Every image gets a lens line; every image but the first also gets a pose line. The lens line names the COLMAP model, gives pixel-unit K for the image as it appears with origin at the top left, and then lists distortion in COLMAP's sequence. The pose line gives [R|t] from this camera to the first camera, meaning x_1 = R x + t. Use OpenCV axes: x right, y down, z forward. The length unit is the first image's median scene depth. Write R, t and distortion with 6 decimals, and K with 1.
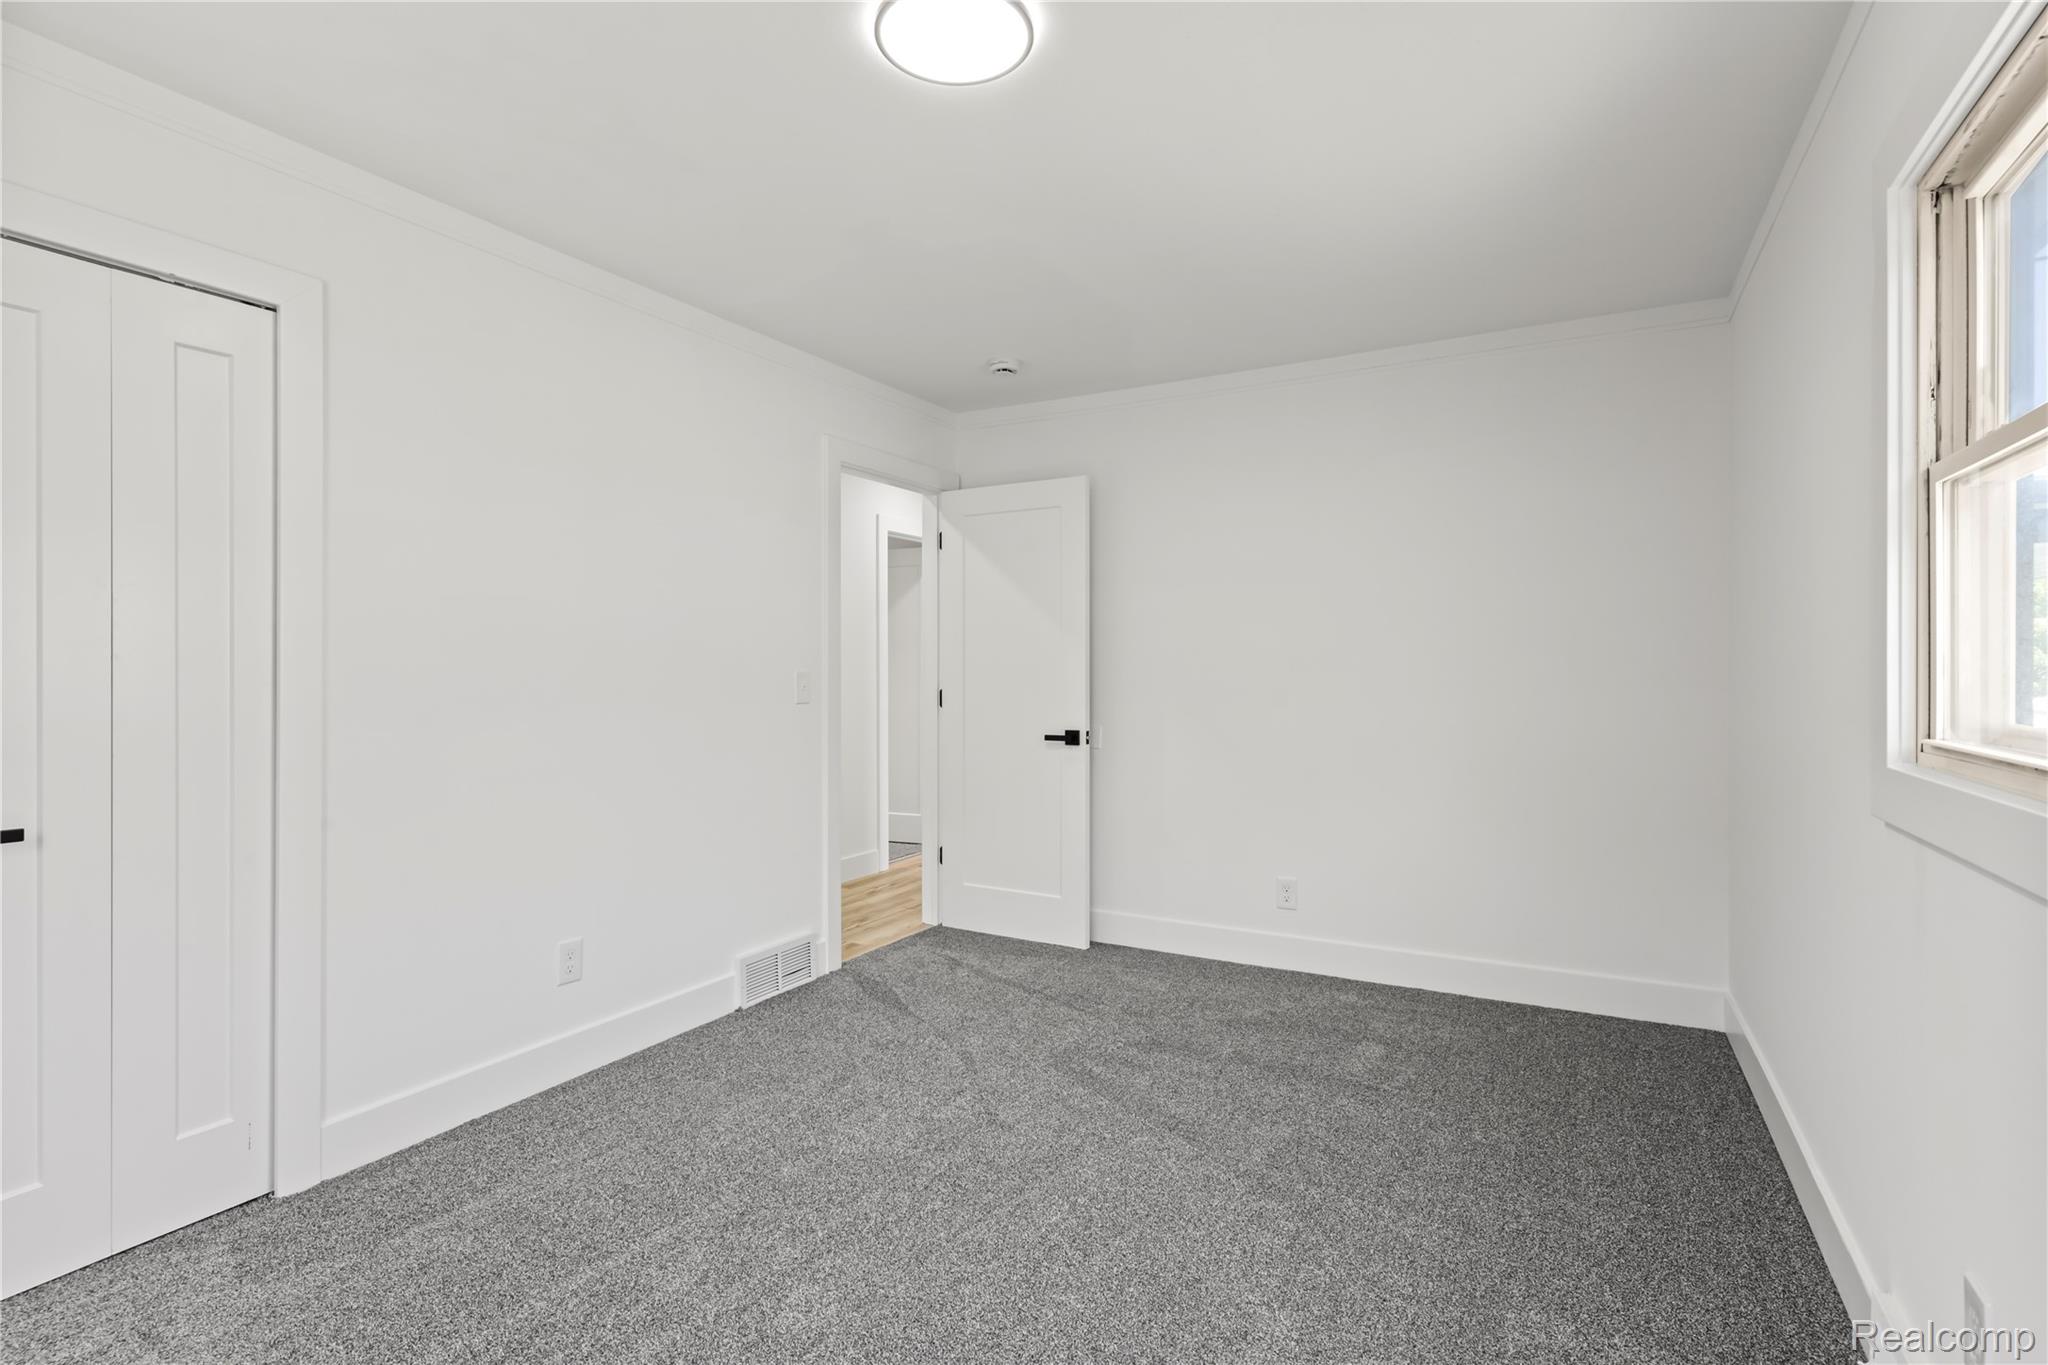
lens RADIAL K [[998.3, 0, 1014.2], [0, 998.3, 672.1], [0, 0, 1]] dist [-0.006353, 0.004131]
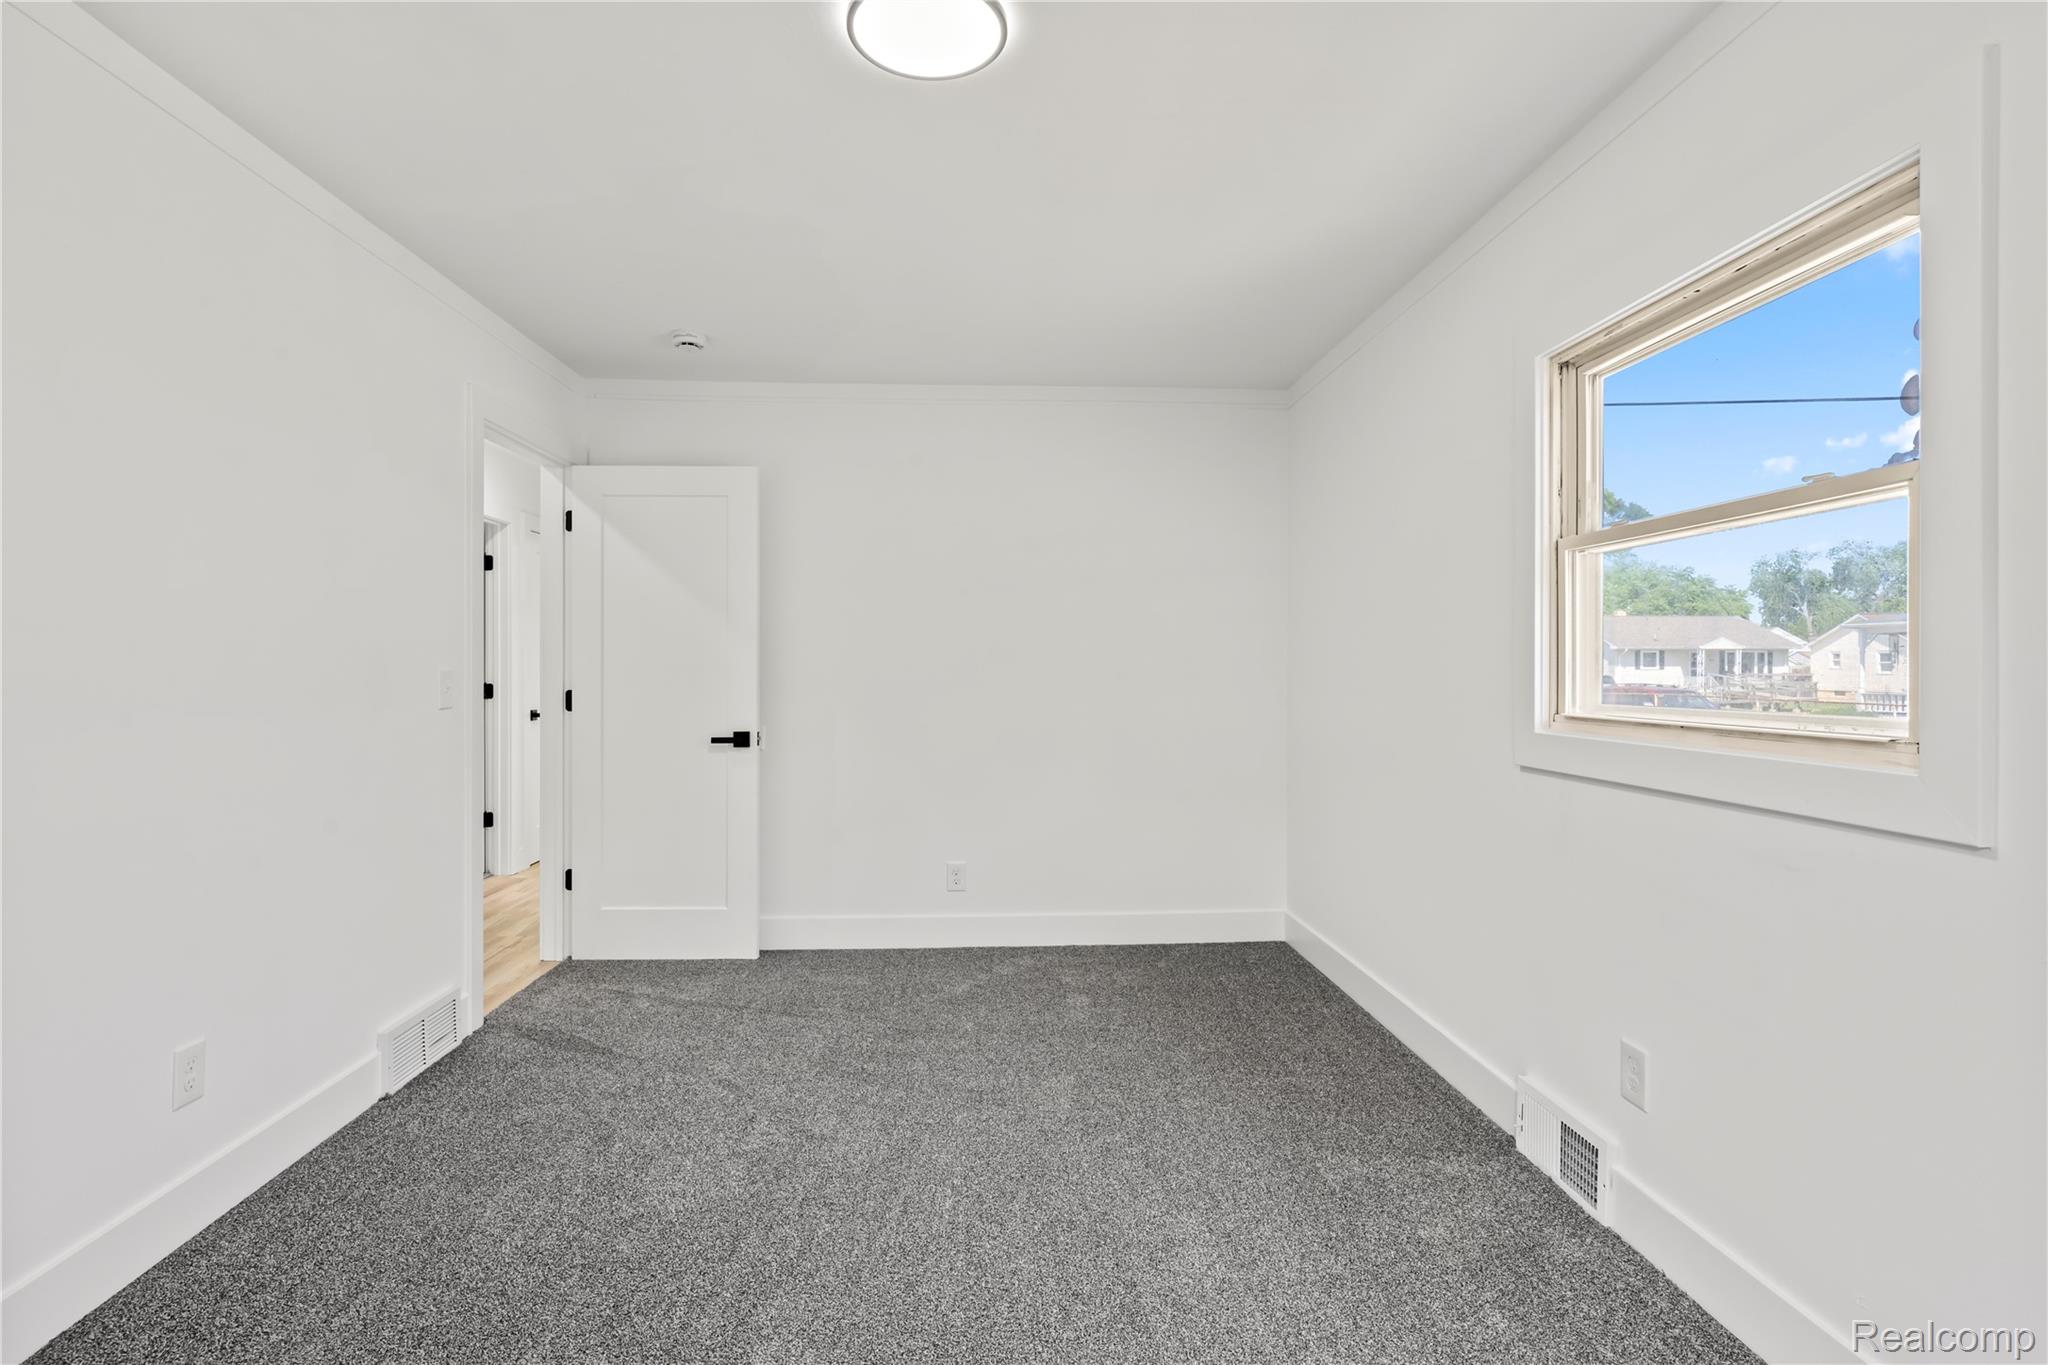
lens RADIAL K [[998.3, 0, 1027.5], [0, 998.3, 673.3], [0, 0, 1]] dist [-0.006353, 0.004131]
pose [[0.838720, 0.000636, 0.544563, -0.276307], [-0.001181, 0.999999, 0.000652, 0.001788], [-0.544562, -0.001190, 0.838719, 0.060537]]
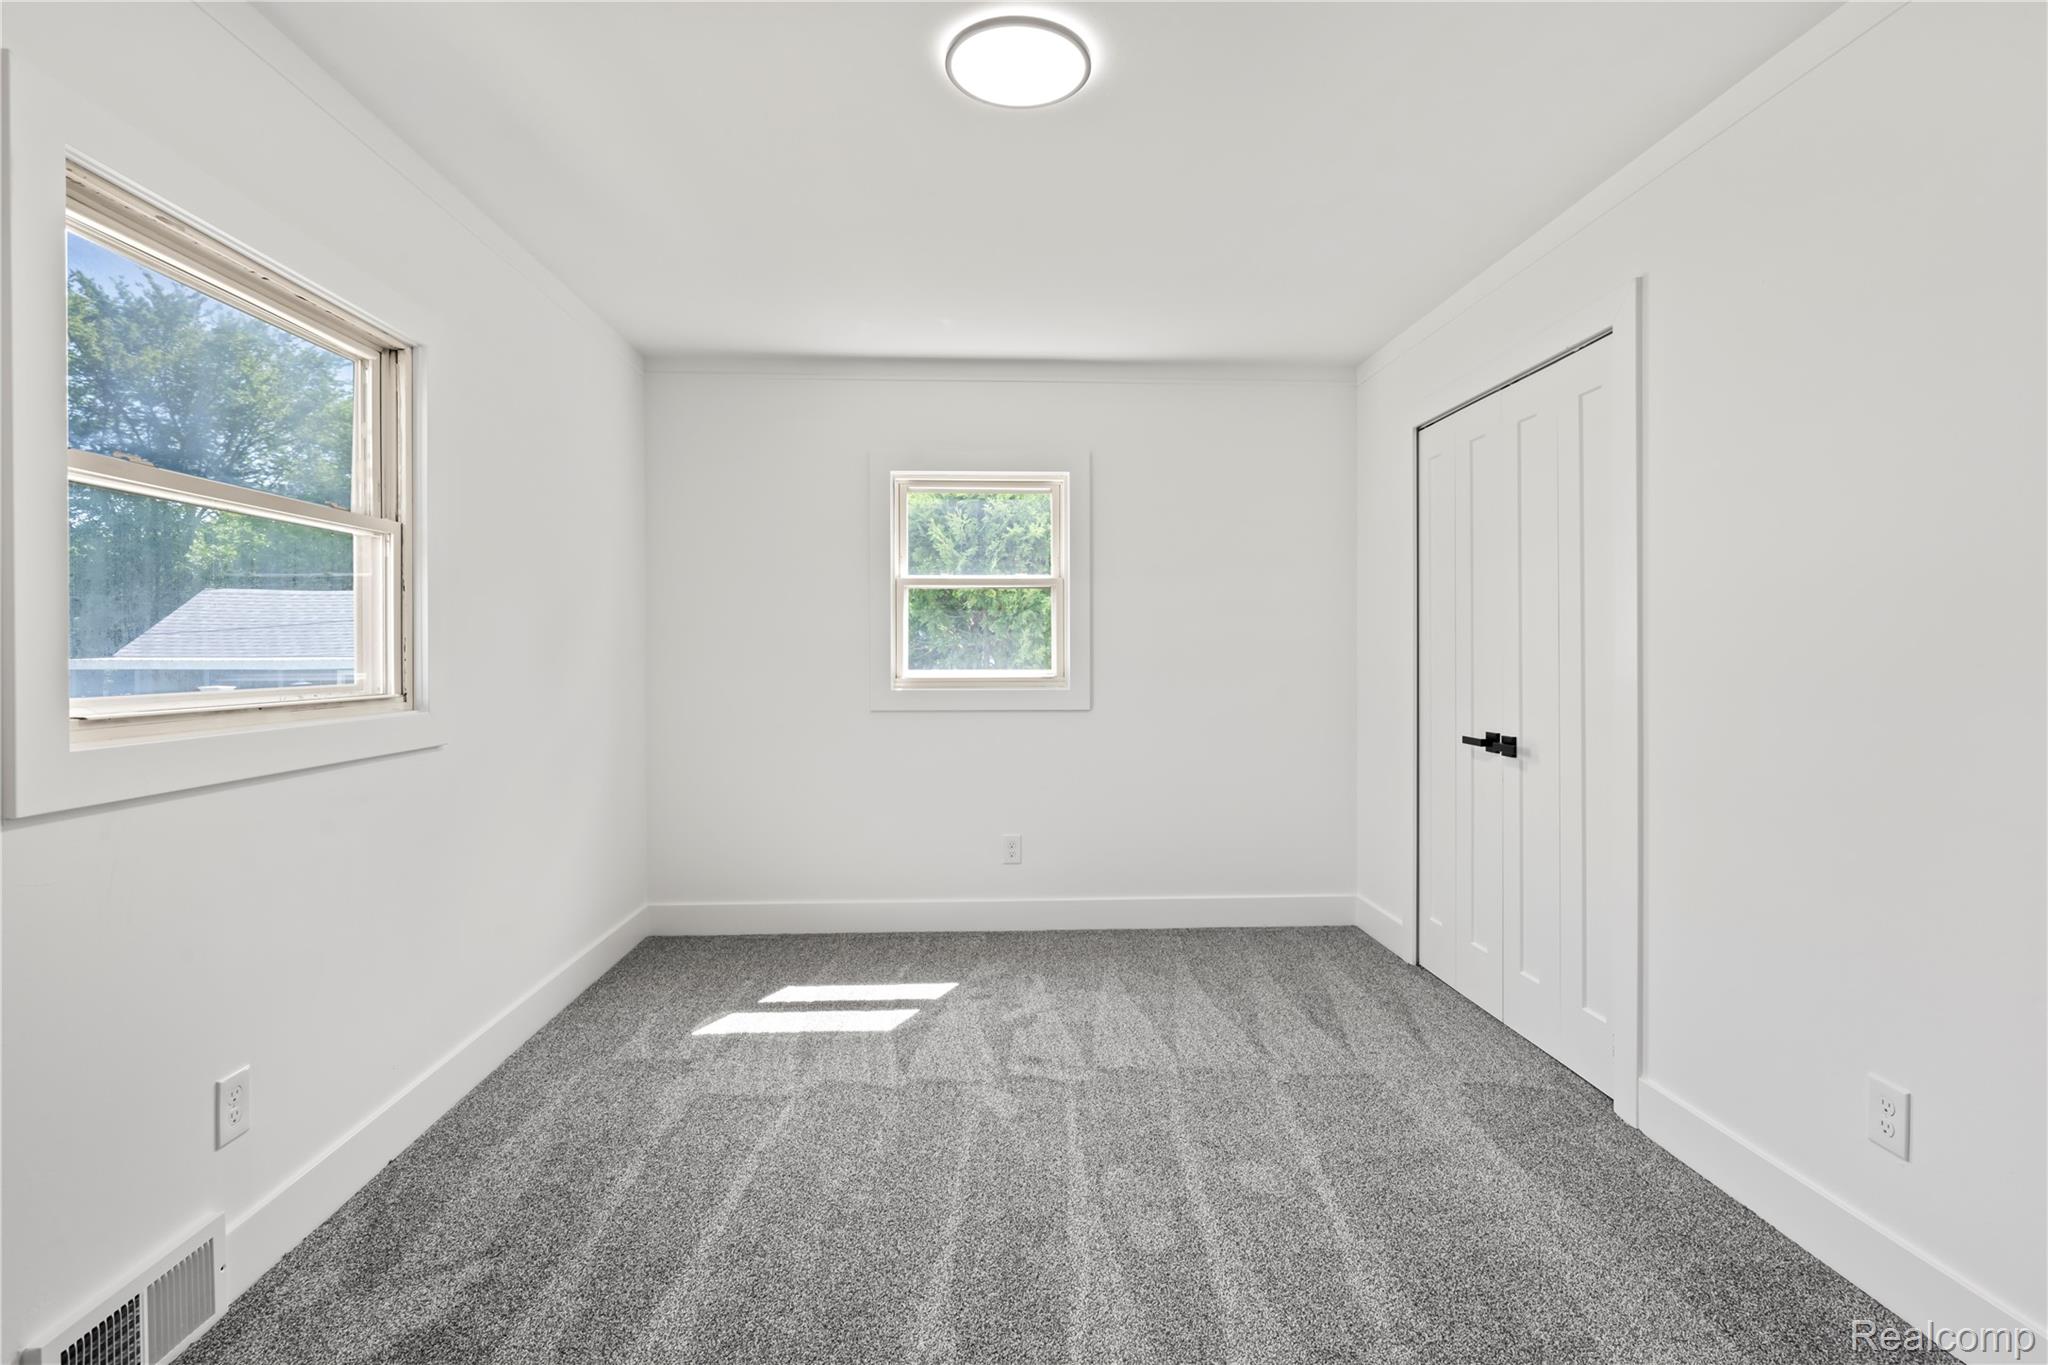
lens RADIAL K [[998.3, 0, 1035.1], [0, 998.3, 664.4], [0, 0, 1]] dist [-0.006353, 0.004131]
pose [[-0.841319, 0.010233, -0.540442, 0.281540], [0.002619, 0.999886, 0.014856, 0.000274], [0.540533, 0.011084, -0.841250, 1.040963]]
